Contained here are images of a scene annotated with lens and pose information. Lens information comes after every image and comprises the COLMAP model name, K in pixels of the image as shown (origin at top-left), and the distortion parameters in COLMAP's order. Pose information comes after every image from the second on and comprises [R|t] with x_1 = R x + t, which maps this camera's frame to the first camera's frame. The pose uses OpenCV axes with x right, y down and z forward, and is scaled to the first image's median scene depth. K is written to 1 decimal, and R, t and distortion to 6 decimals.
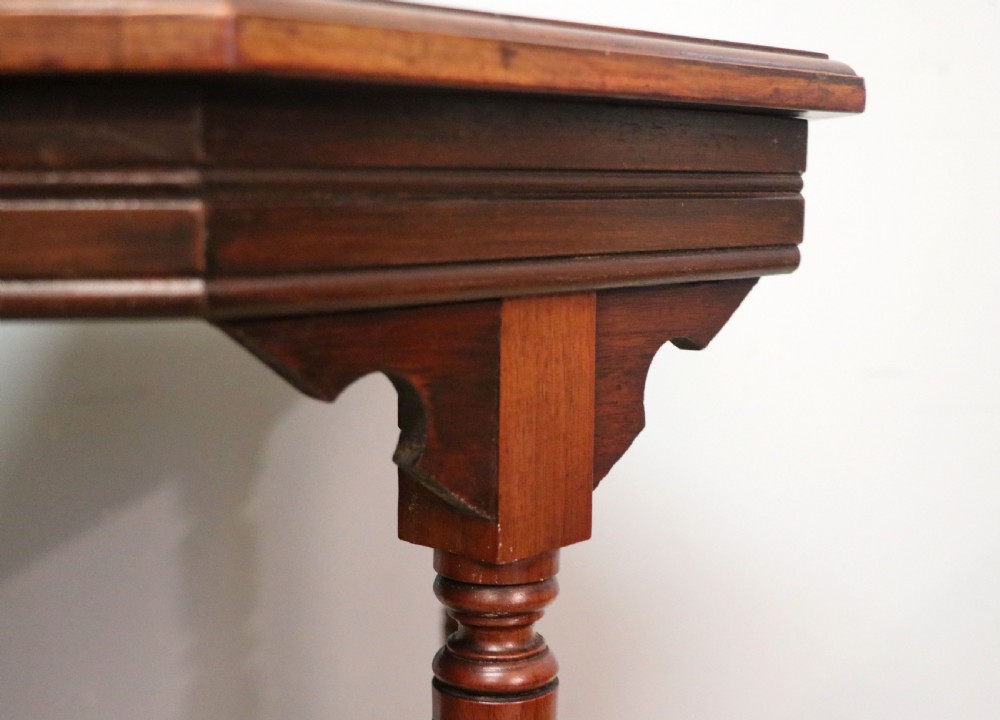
lens RADIAL K [[1455.3, 0, 500.0], [0, 1455.3, 360.0], [0, 0, 1]] dist [0.030815, 0.029420]
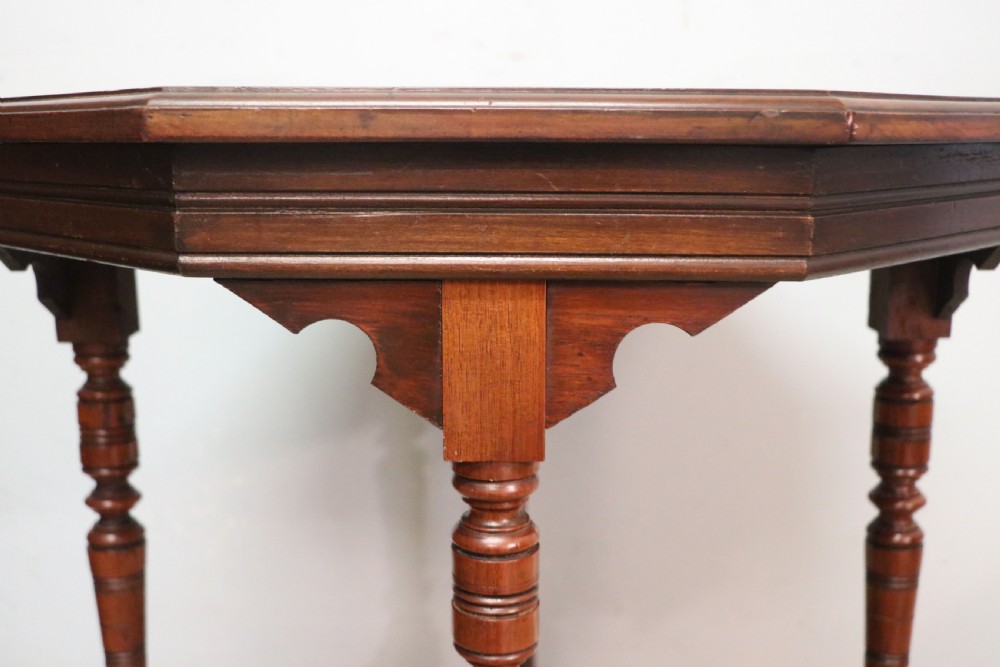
lens RADIAL K [[1095.8, 0, 500.0], [0, 1095.8, 333.5], [0, 0, 1]] dist [-0.057410, 0.012433]
pose [[0.670718, 0.134222, -0.729466, 0.810353], [-0.091979, 0.990950, 0.097763, -0.097221], [0.735987, 0.001524, 0.676994, 0.293240]]
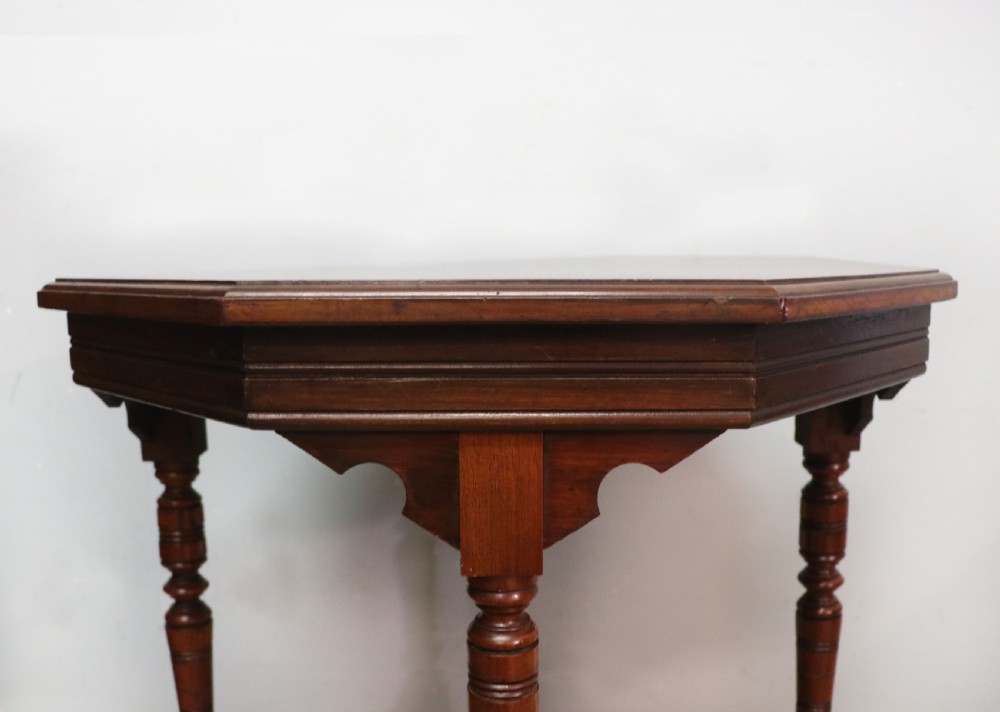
lens RADIAL K [[897.0, 0, 500.0], [0, 897.0, 356.0], [0, 0, 1]] dist [-0.129818, 0.012761]
pose [[0.680105, 0.075734, -0.729192, 0.802314], [-0.083162, 0.996199, 0.025901, -0.160597], [0.728382, 0.043026, 0.683819, 0.267350]]
